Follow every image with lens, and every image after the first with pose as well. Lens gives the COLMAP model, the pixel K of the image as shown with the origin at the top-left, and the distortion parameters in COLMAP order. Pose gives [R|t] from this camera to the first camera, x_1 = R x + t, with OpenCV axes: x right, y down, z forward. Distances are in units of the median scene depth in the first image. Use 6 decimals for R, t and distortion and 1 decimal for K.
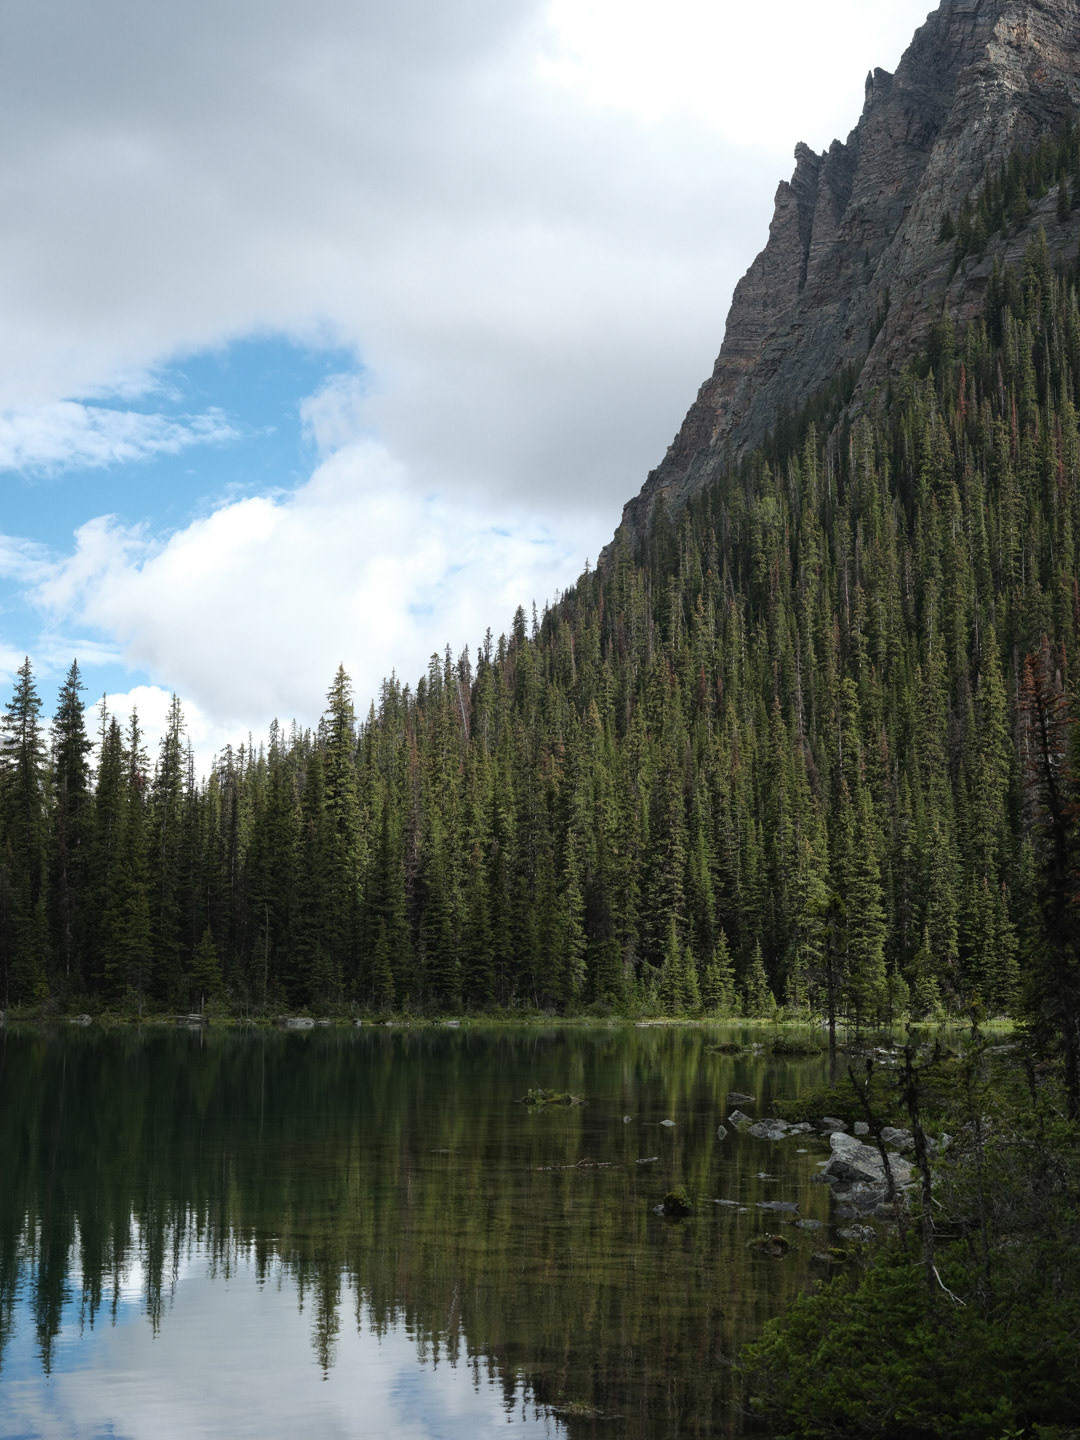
lens RADIAL K [[2281.0, 0, 540.0], [0, 2281.0, 720.0], [0, 0, 1]] dist [0.017603, -0.035893]
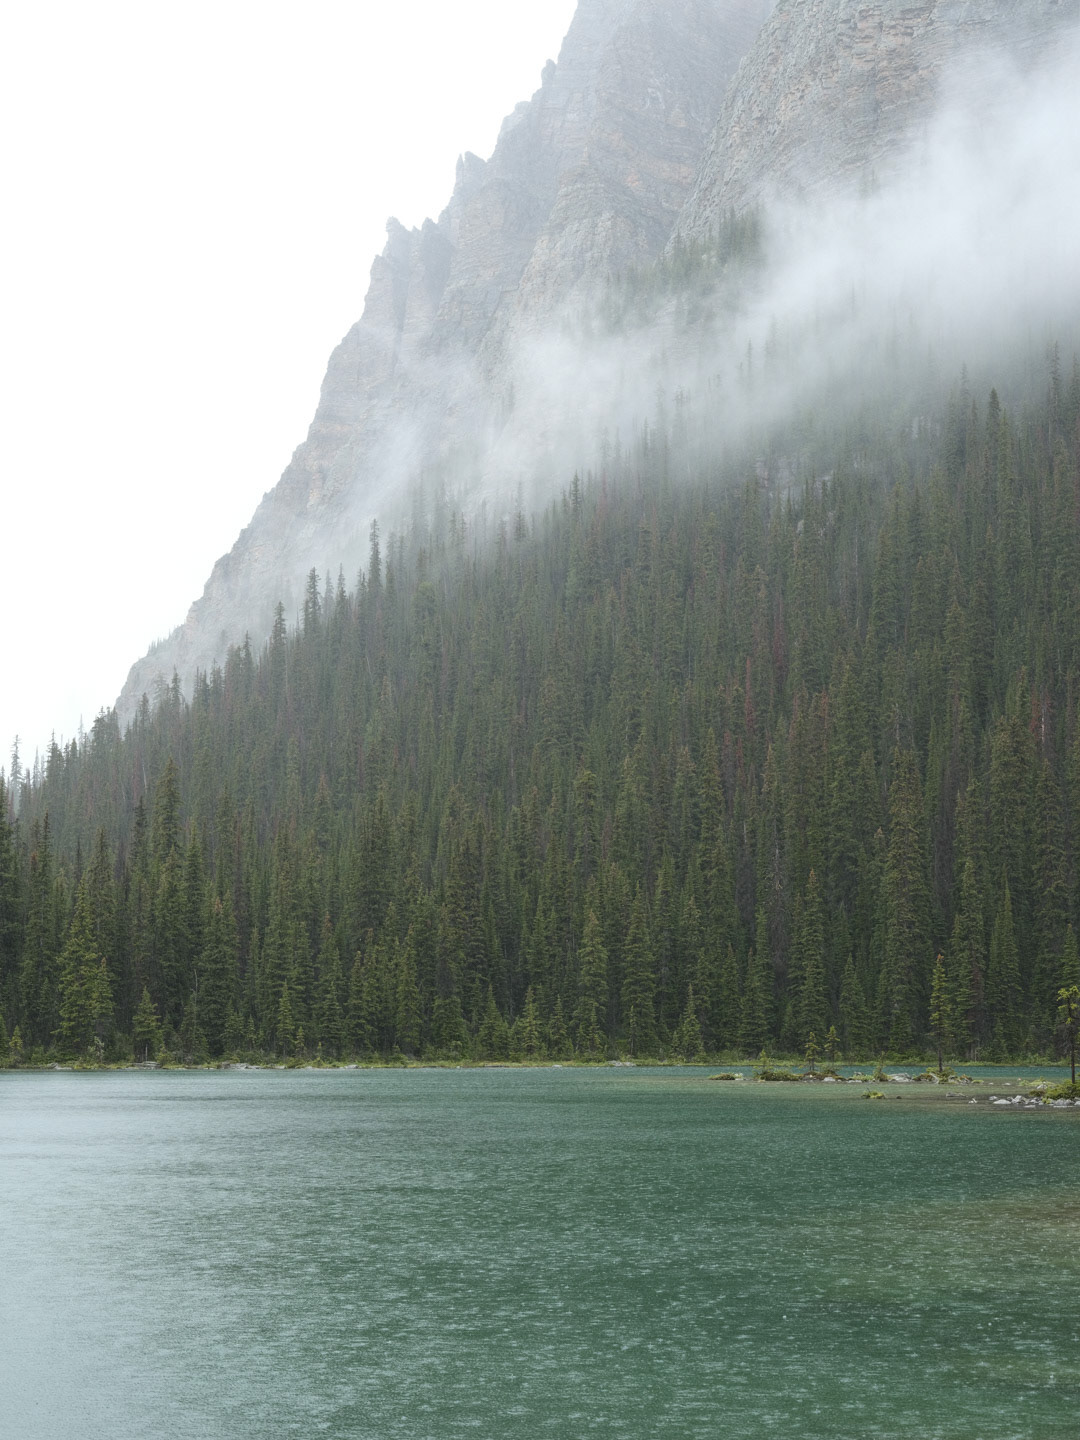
lens RADIAL K [[2281.0, 0, 540.0], [0, 2281.0, 720.0], [0, 0, 1]] dist [0.017603, -0.035893]
pose [[0.980380, 0.017742, 0.196319, -0.163859], [-0.013637, 0.999660, -0.022242, -0.024675], [-0.196647, 0.019128, 0.980288, -0.199514]]
